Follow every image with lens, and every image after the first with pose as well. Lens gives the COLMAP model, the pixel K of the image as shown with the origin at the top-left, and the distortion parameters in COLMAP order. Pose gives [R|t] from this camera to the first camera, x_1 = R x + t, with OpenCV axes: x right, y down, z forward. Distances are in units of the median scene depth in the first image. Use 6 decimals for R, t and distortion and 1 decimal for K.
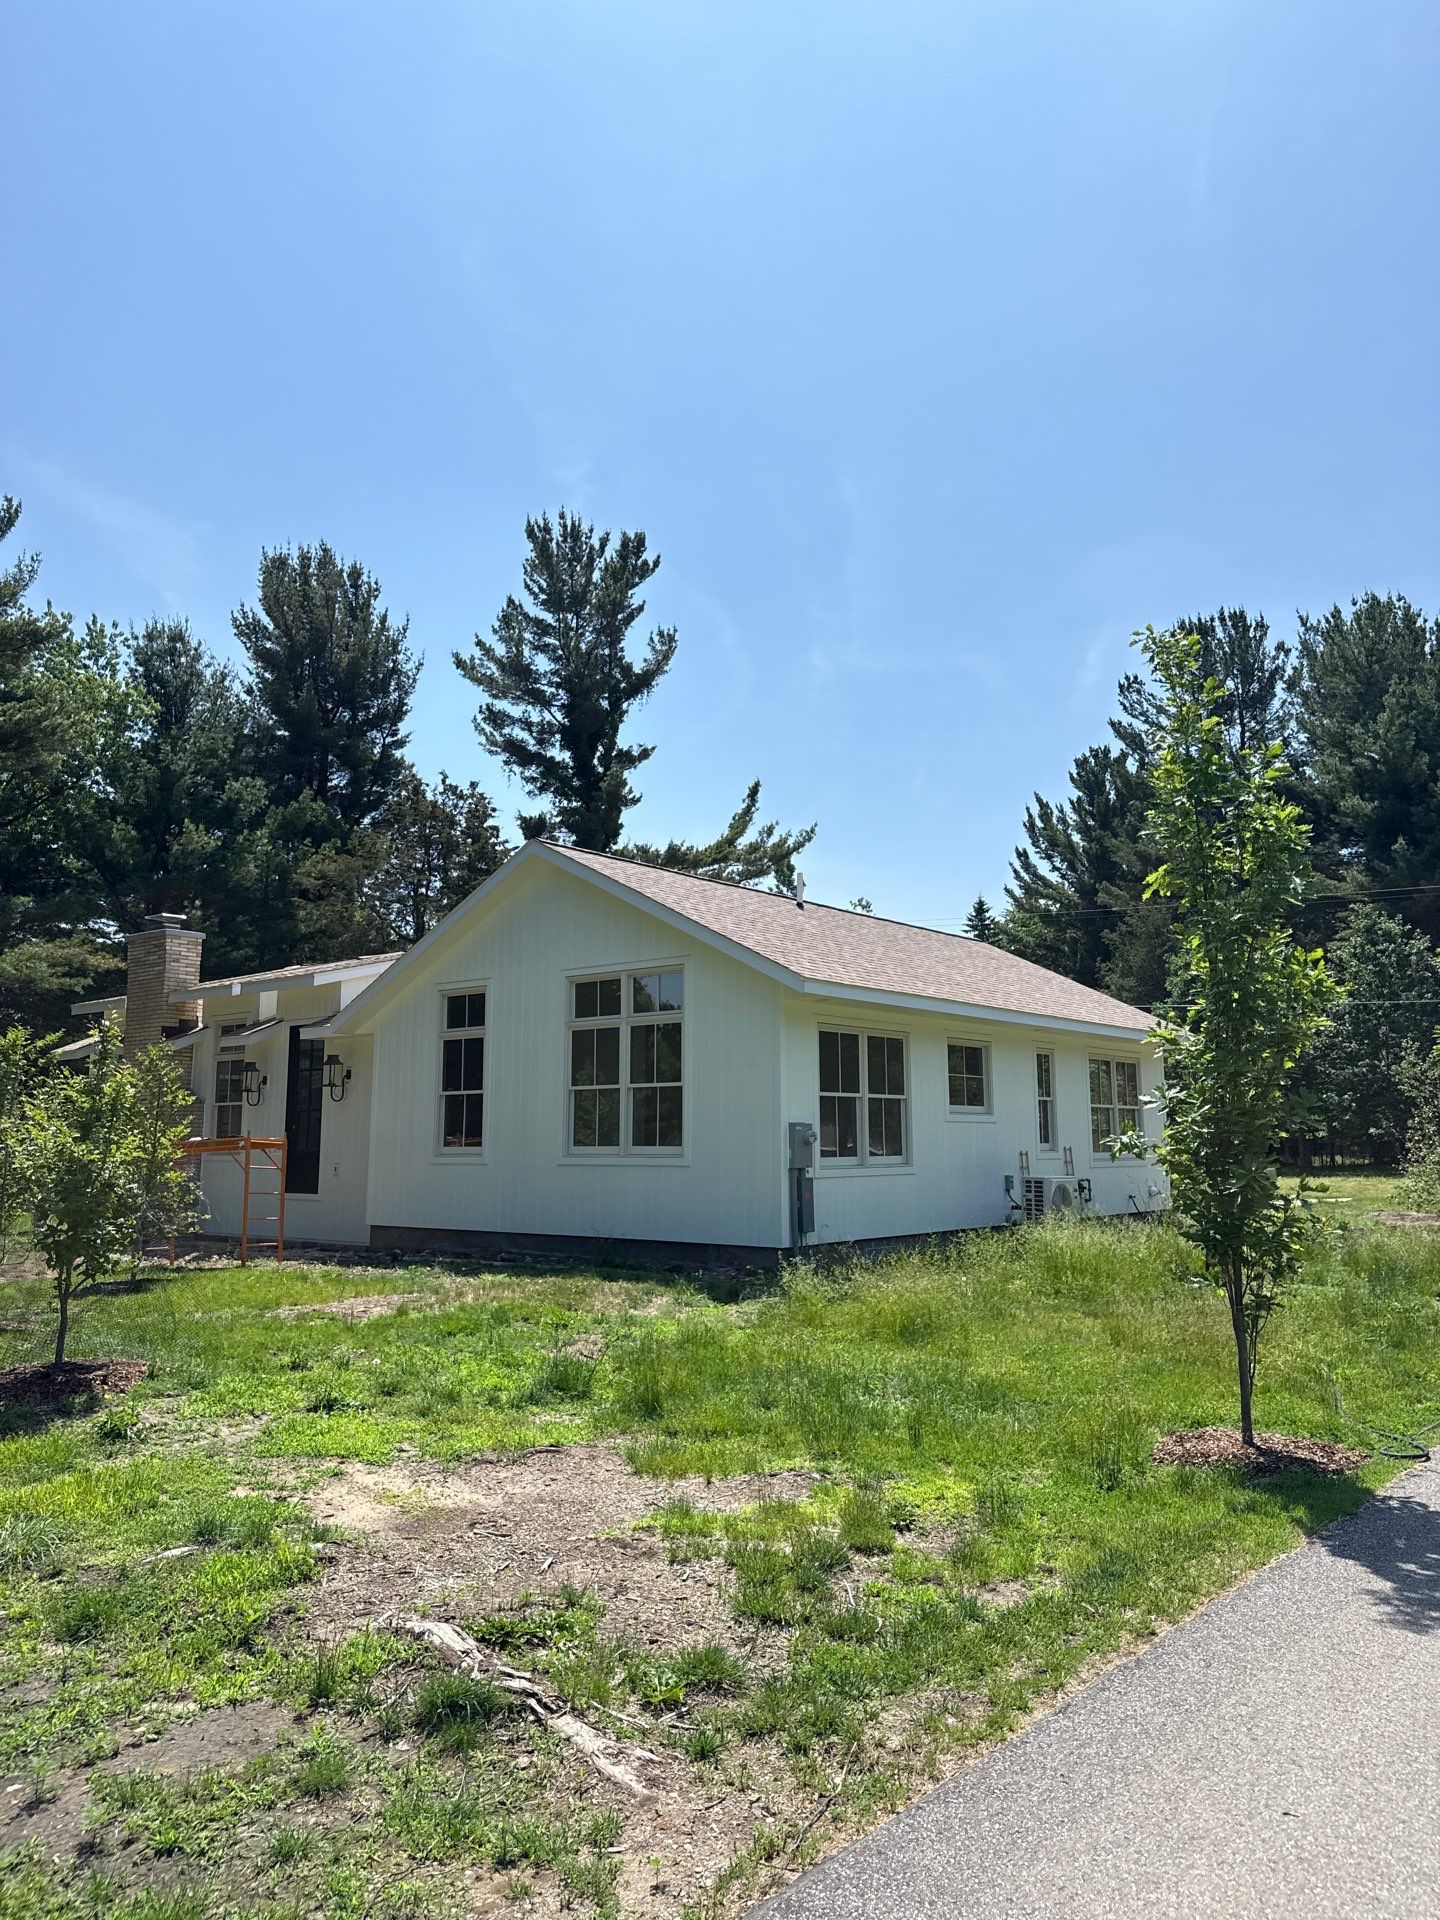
lens RADIAL K [[1343.5, 0, 720.0], [0, 1343.5, 960.0], [0, 0, 1]] dist [0.173658, -0.315427]
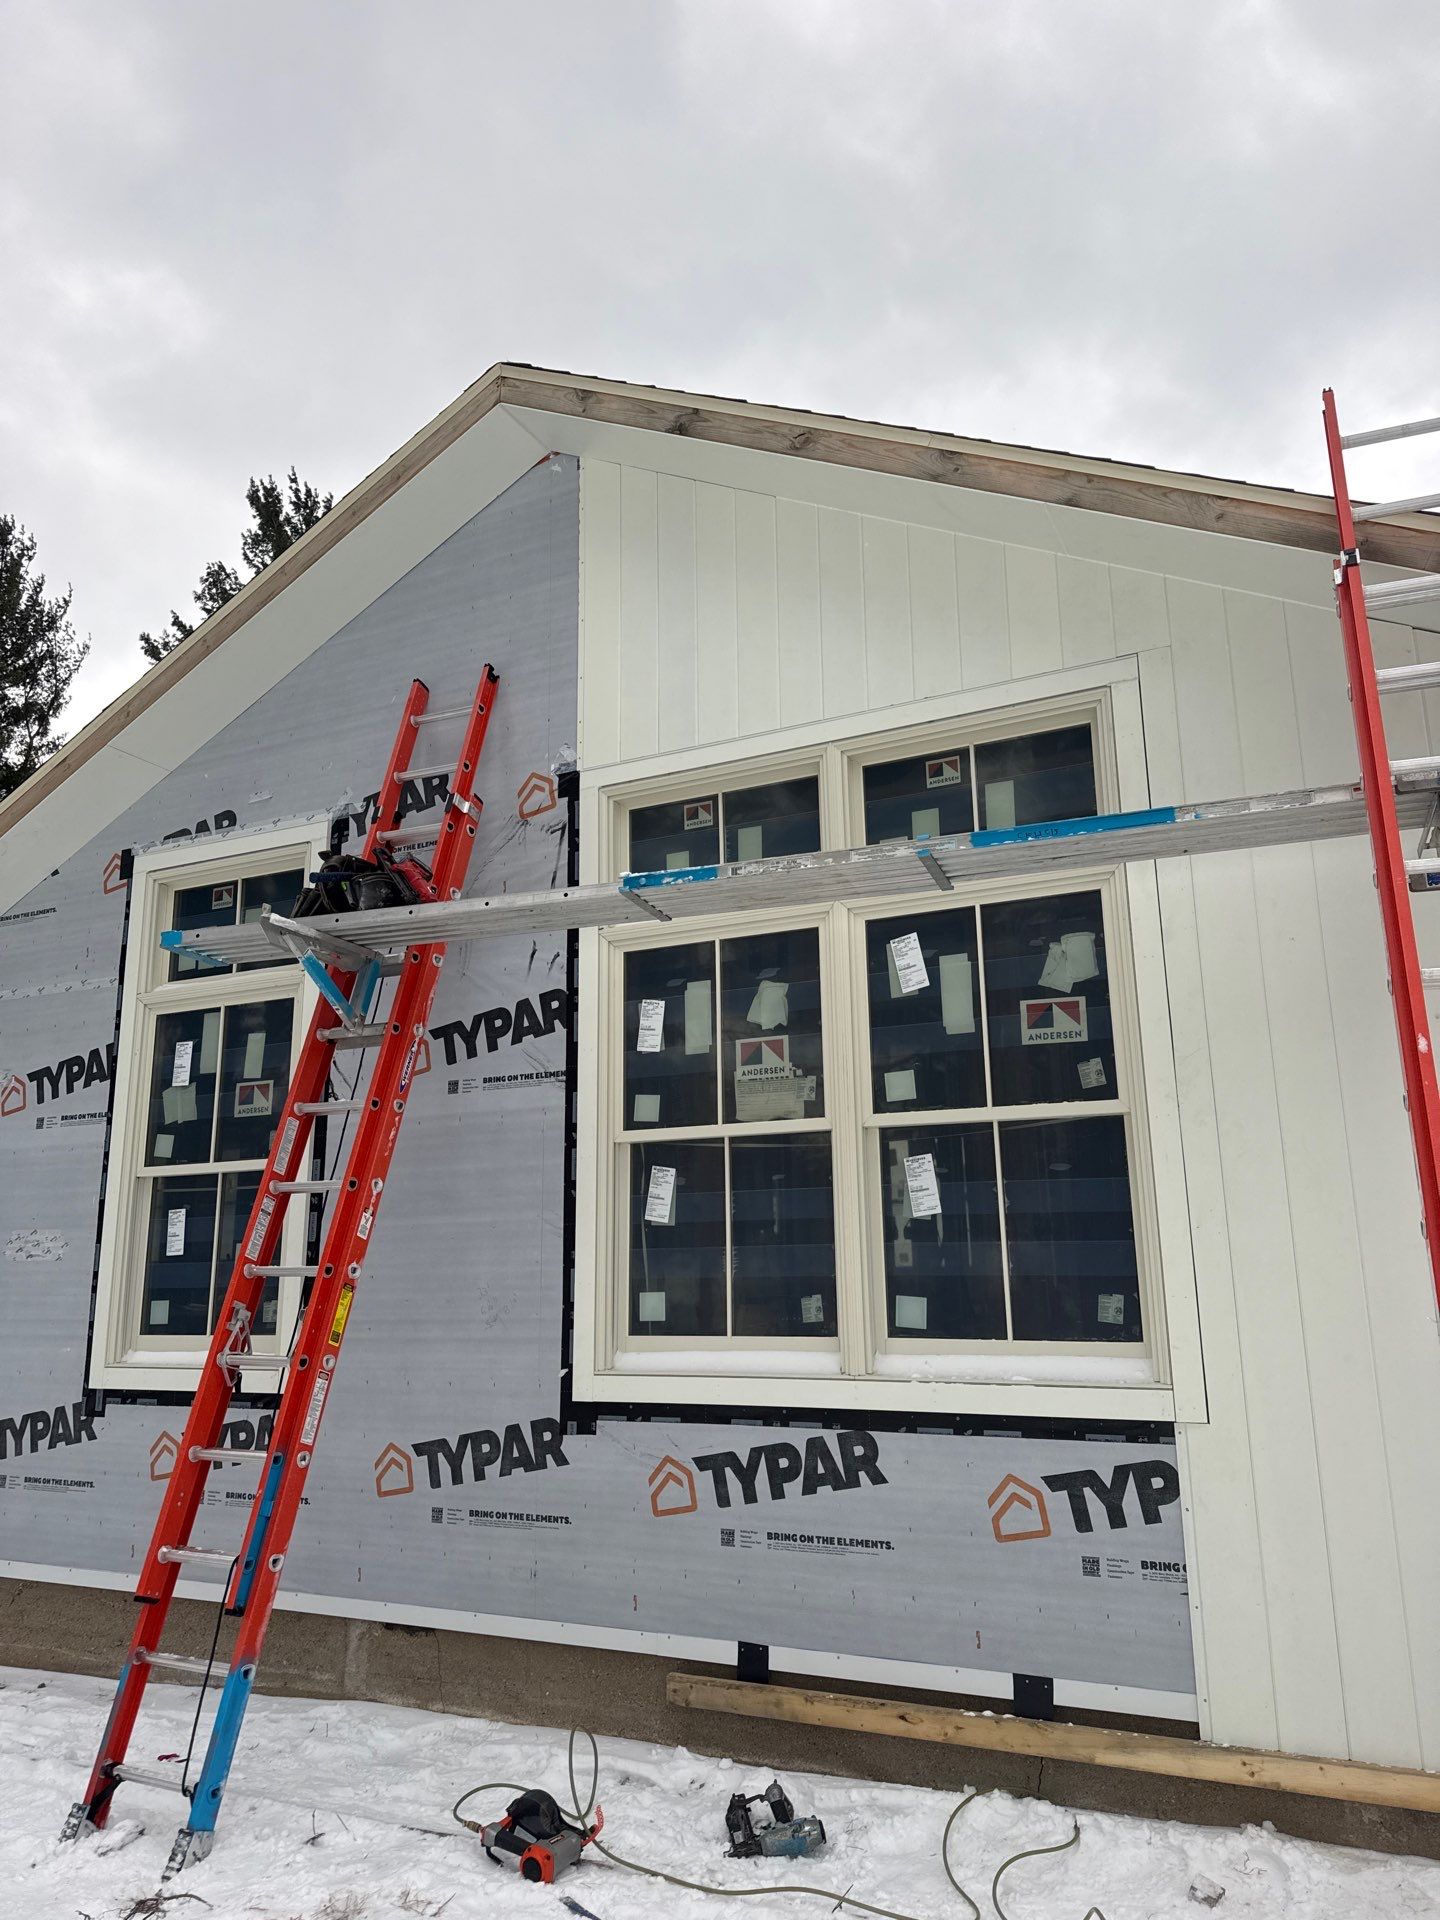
lens RADIAL K [[1347.7, 0, 725.6], [0, 1347.7, 937.1], [0, 0, 1]] dist [0.136181, -0.217515]
pose [[0.973125, 0.030902, 0.228195, -0.041878], [-0.008872, 0.995251, -0.096941, 0.021033], [-0.230107, 0.092311, 0.968777, 0.183516]]
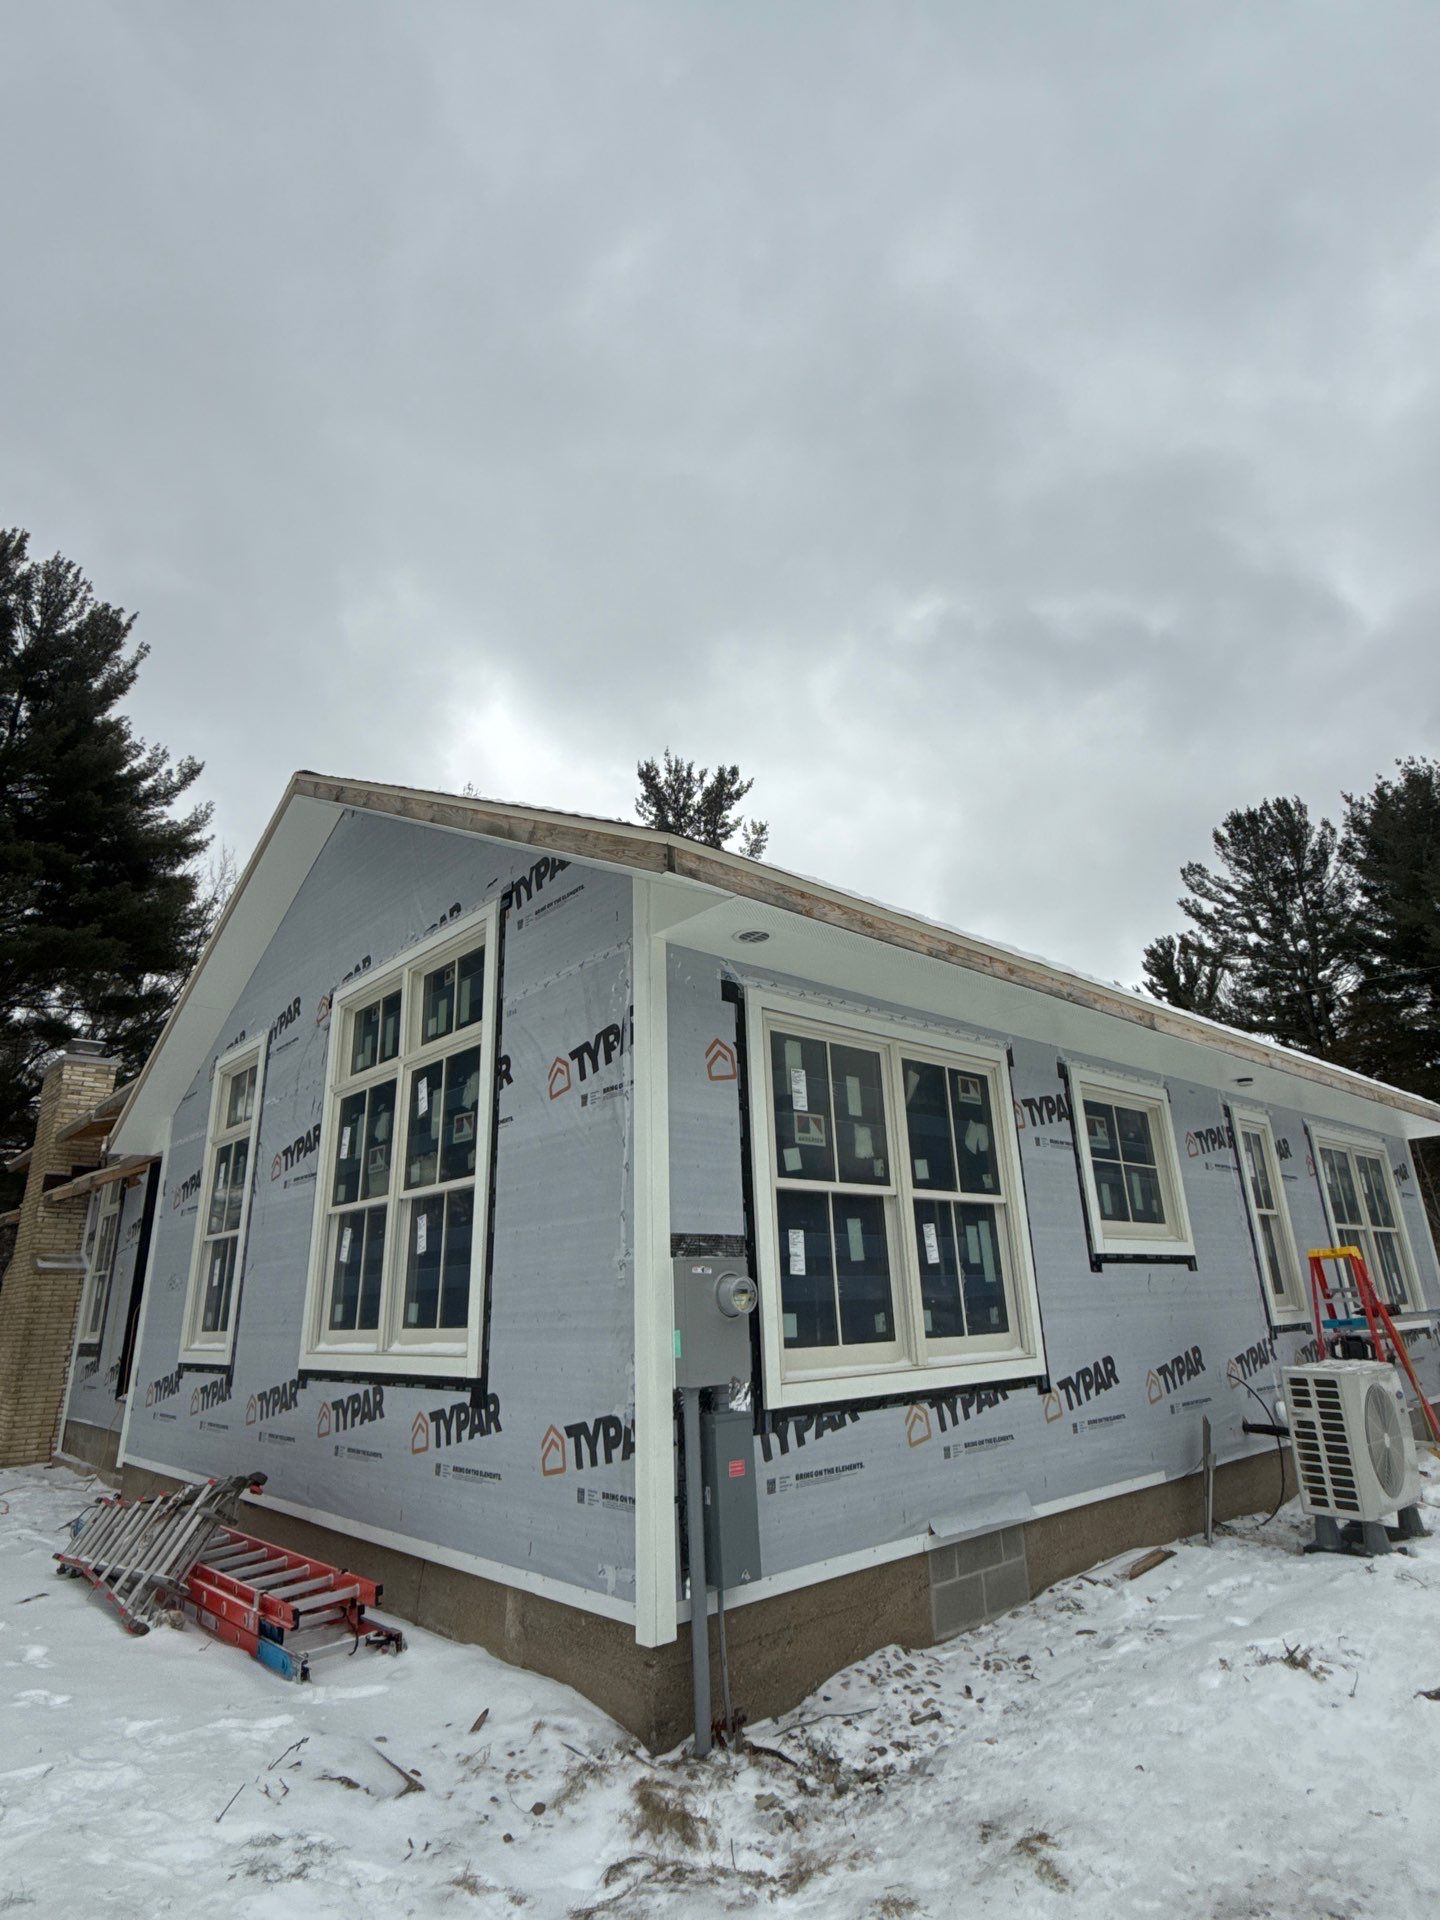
lens RADIAL K [[1028.4, 0, 708.5], [0, 1028.4, 934.1], [0, 0, 1]] dist [-0.006579, -0.000431]
pose [[0.987205, -0.078221, -0.138949, 0.024468], [0.046315, 0.974504, -0.219536, 0.022463], [0.152579, 0.210292, 0.965659, 0.164421]]
